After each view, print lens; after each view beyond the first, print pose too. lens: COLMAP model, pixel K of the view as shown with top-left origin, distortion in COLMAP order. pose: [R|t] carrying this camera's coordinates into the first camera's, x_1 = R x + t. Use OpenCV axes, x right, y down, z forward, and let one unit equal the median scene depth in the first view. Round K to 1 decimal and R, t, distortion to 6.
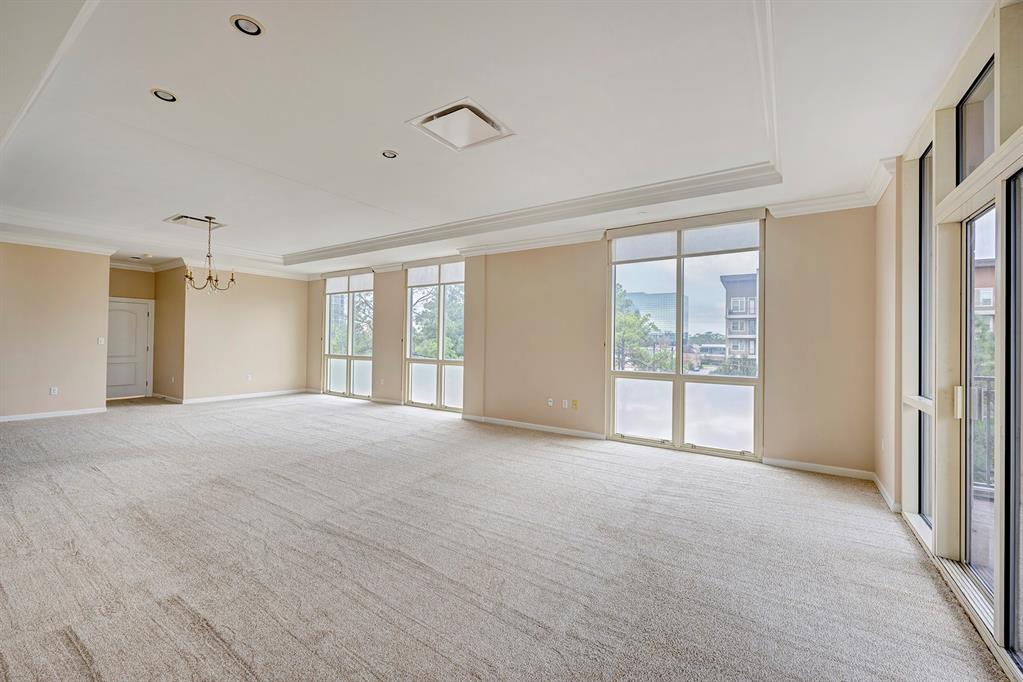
lens RADIAL K [[422.6, 0, 512.3], [0, 422.6, 332.9], [0, 0, 1]] dist [-0.003733, -0.000127]
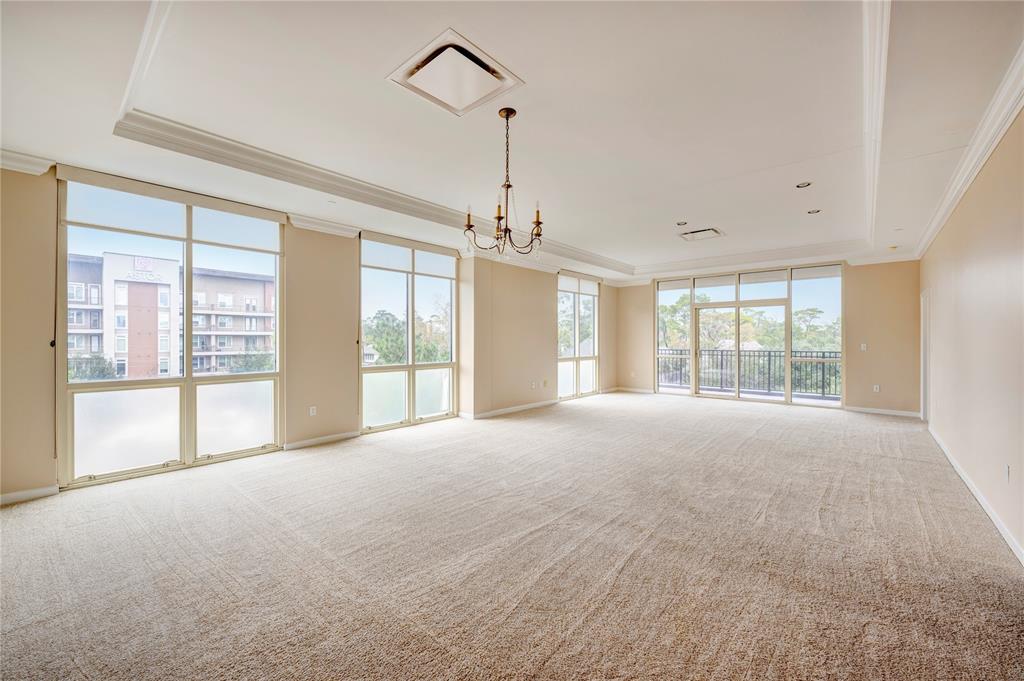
lens RADIAL K [[413.8, 0, 513.8], [0, 413.8, 340.6], [0, 0, 1]] dist [0.003534, 0.000225]
pose [[0.123123, -0.013819, 0.992295, -0.705623], [-0.016182, 0.999742, 0.015930, 0.000318], [-0.992260, -0.018018, 0.122867, 0.517657]]
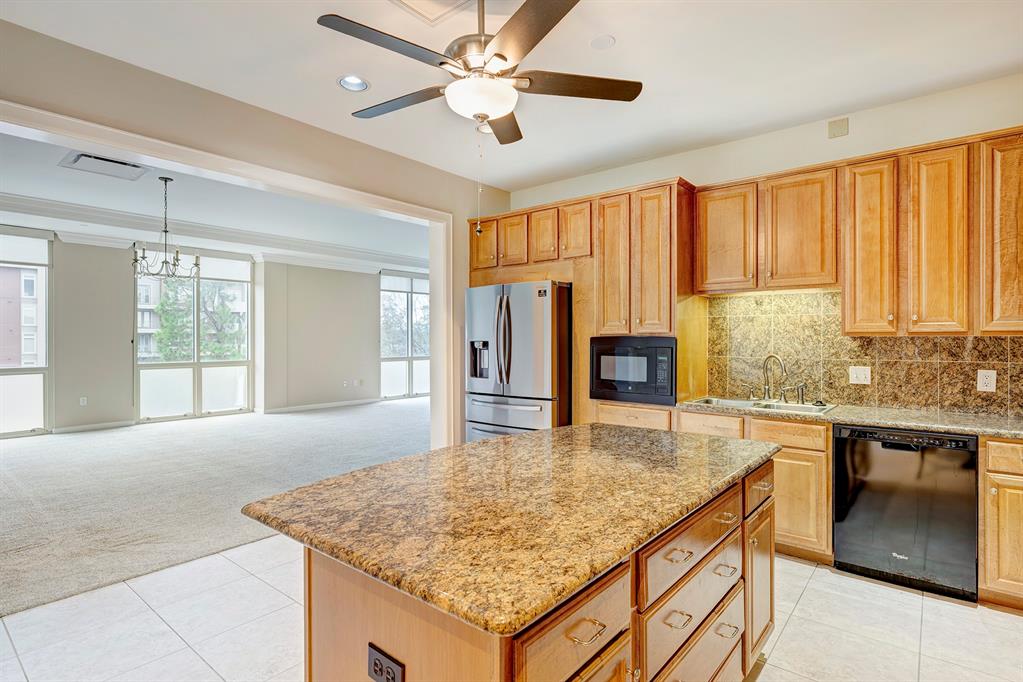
lens RADIAL K [[521.8, 0, 504.8], [0, 521.8, 341.1], [0, 0, 1]] dist [-0.000677, 0.000821]
pose [[0.097098, -0.015815, 0.995149, -0.895436], [-0.017285, 0.999696, 0.017574, -0.008667], [-0.995125, -0.018907, 0.096795, 0.181364]]
